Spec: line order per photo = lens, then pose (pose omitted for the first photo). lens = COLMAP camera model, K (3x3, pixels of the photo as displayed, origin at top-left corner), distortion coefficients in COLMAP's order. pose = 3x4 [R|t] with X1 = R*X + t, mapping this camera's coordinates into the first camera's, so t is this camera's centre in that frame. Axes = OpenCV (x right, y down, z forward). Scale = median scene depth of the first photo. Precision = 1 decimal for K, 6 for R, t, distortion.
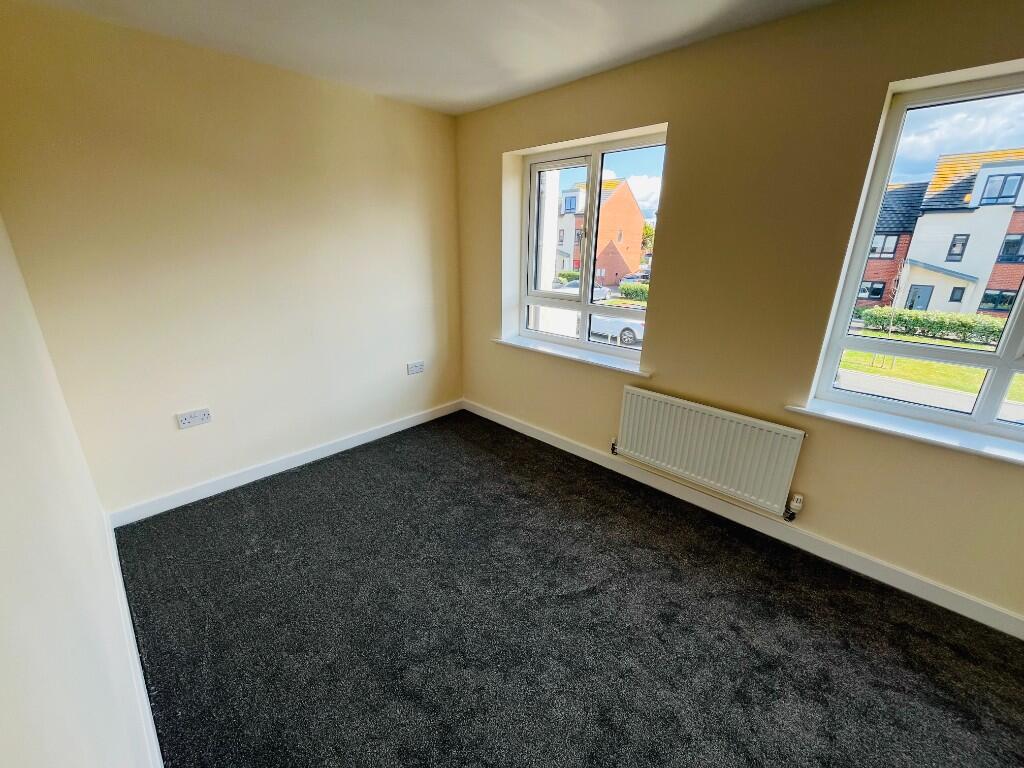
lens RADIAL K [[417.5, 0, 510.1], [0, 417.5, 382.8], [0, 0, 1]] dist [-0.001867, -0.000369]
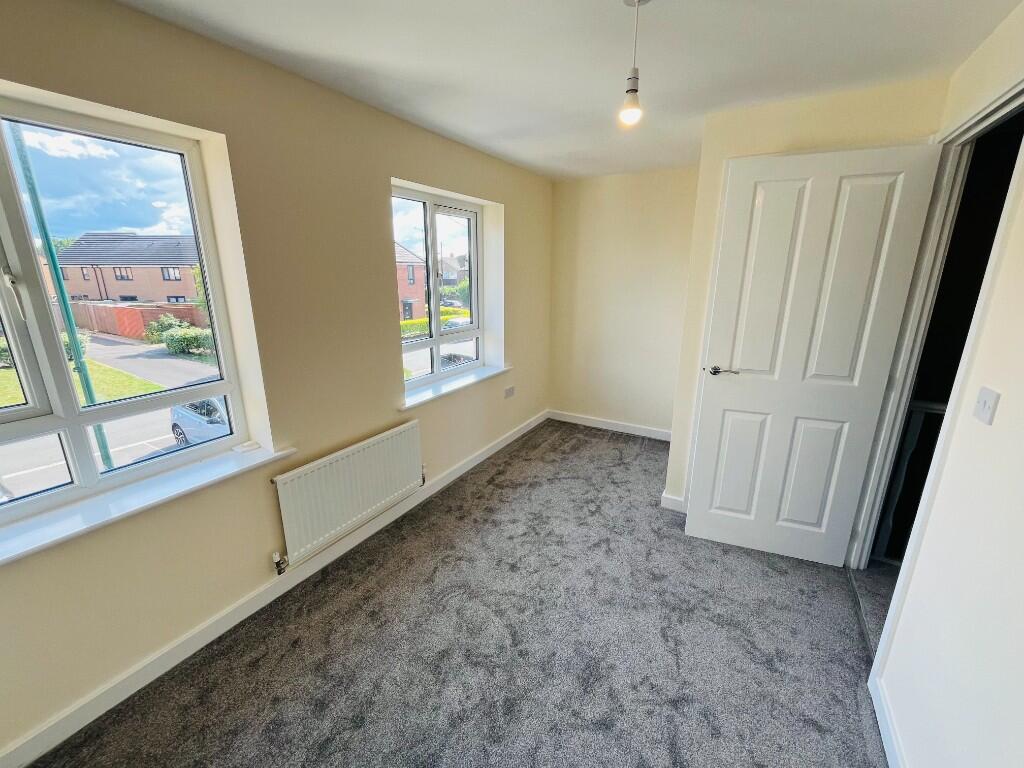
lens RADIAL K [[417.5, 0, 510.1], [0, 417.5, 382.8], [0, 0, 1]] dist [-0.001867, -0.000369]
pose [[-0.227512, -0.274543, 0.934272, -0.612387], [0.293031, 0.895659, 0.334555, -0.359175], [-0.928639, 0.349886, -0.123324, 0.849865]]
